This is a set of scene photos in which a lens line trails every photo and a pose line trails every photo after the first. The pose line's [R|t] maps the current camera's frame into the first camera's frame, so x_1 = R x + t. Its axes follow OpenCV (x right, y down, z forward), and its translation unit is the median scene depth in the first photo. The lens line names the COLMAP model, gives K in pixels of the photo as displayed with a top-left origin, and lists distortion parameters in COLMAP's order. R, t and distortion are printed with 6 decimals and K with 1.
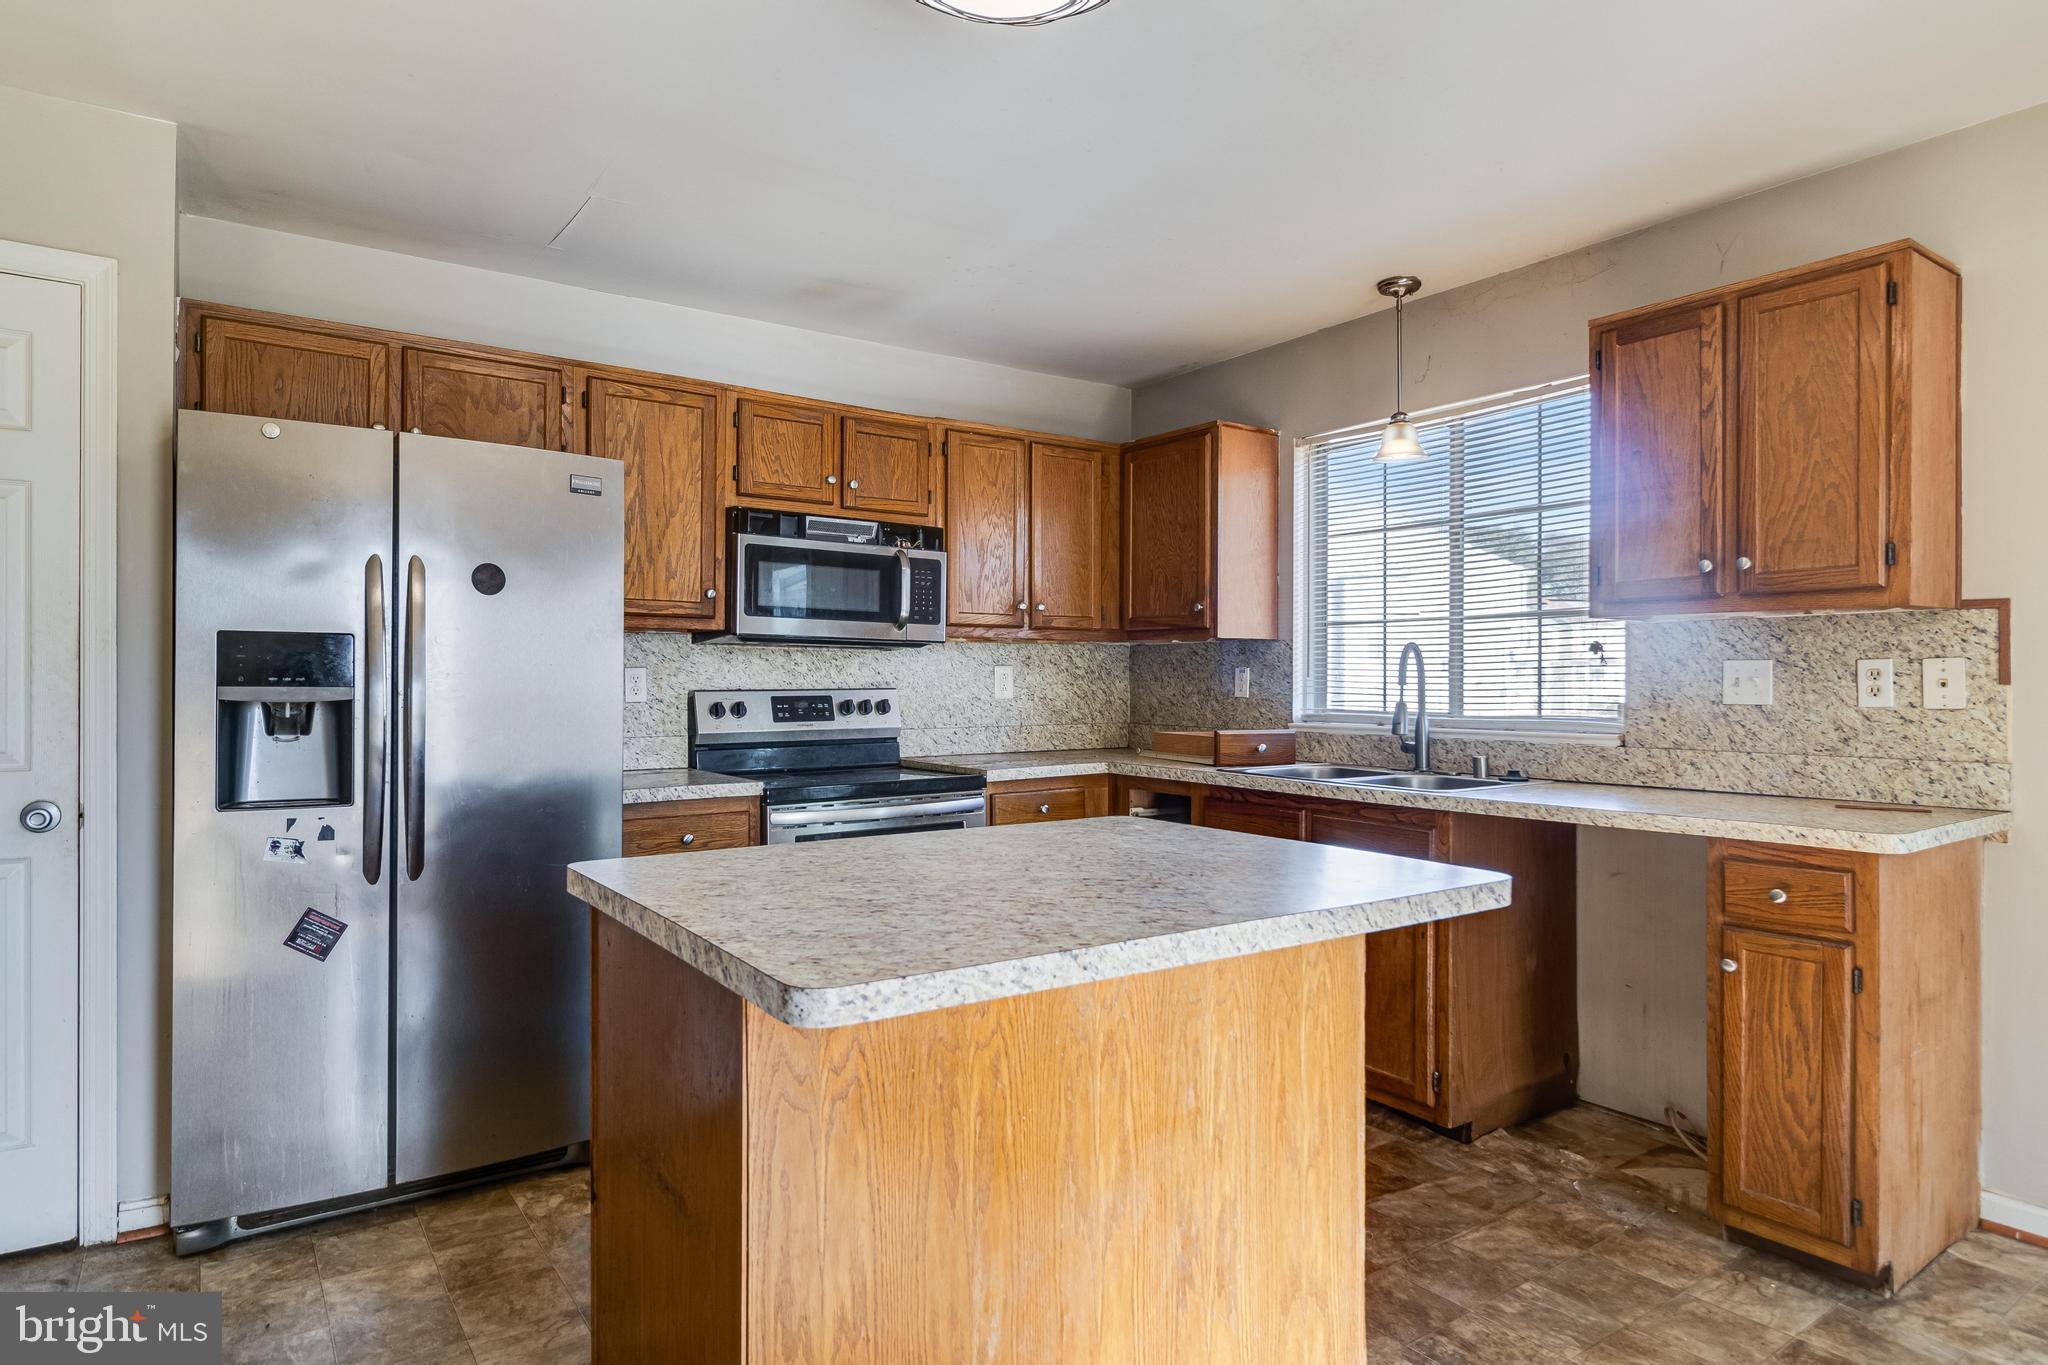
lens RADIAL K [[1161.8, 0, 1024.0], [0, 1161.8, 682.5], [0, 0, 1]] dist [-0.002690, 0.000491]
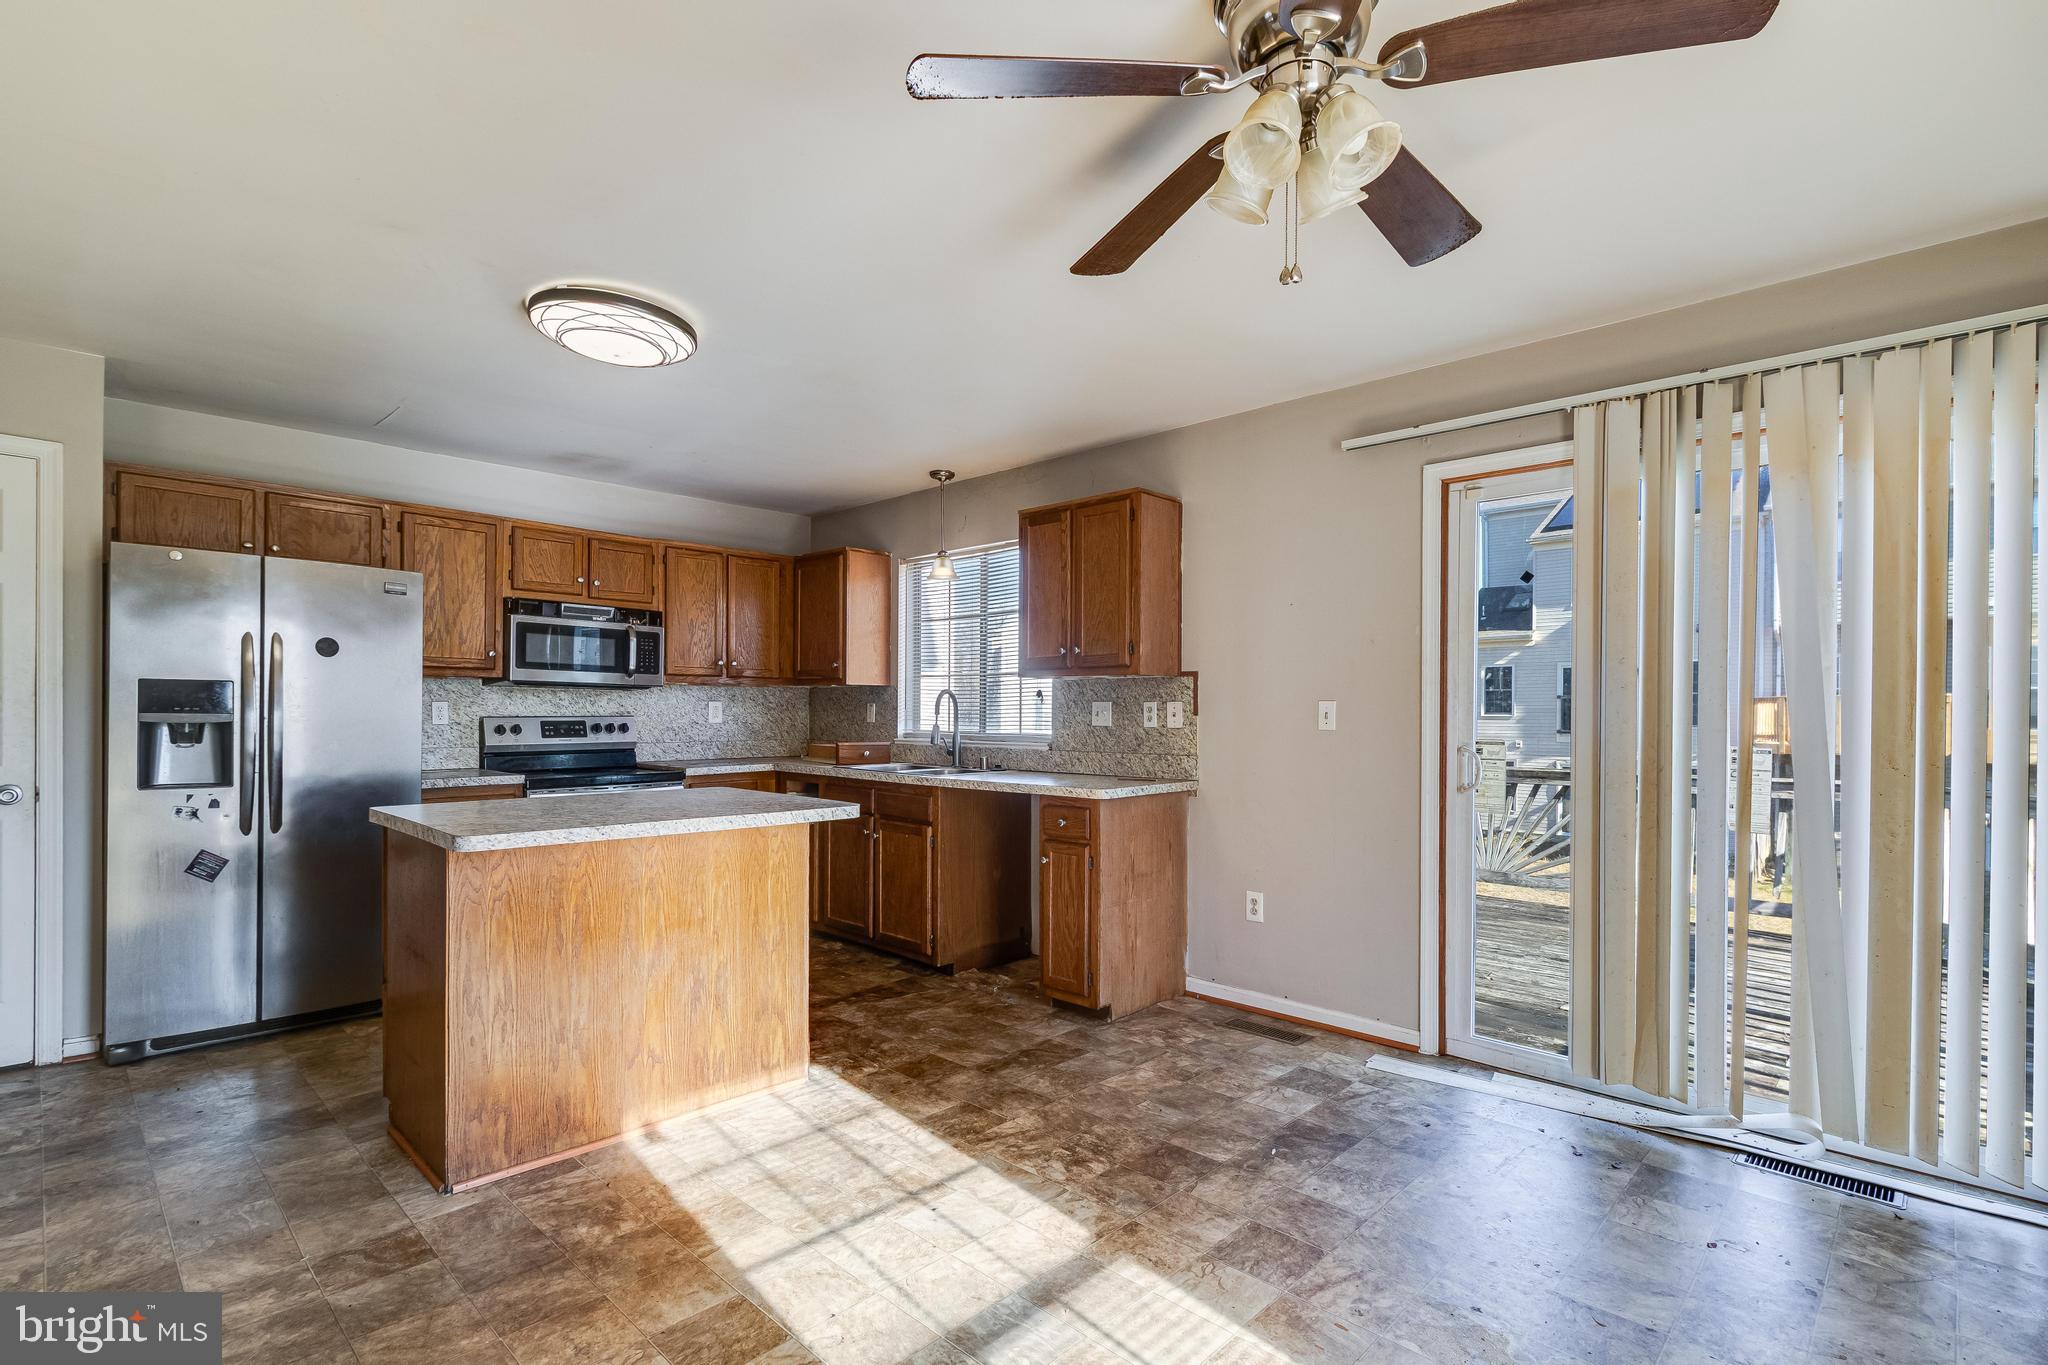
lens RADIAL K [[957.6, 0, 1024.3], [0, 957.6, 716.2], [0, 0, 1]] dist [0.001432, 0.000793]
pose [[0.982516, 0.002982, 0.186154, 0.237338], [-0.003756, 0.999986, 0.003807, -0.001743], [-0.186140, -0.004439, 0.982513, -0.477827]]
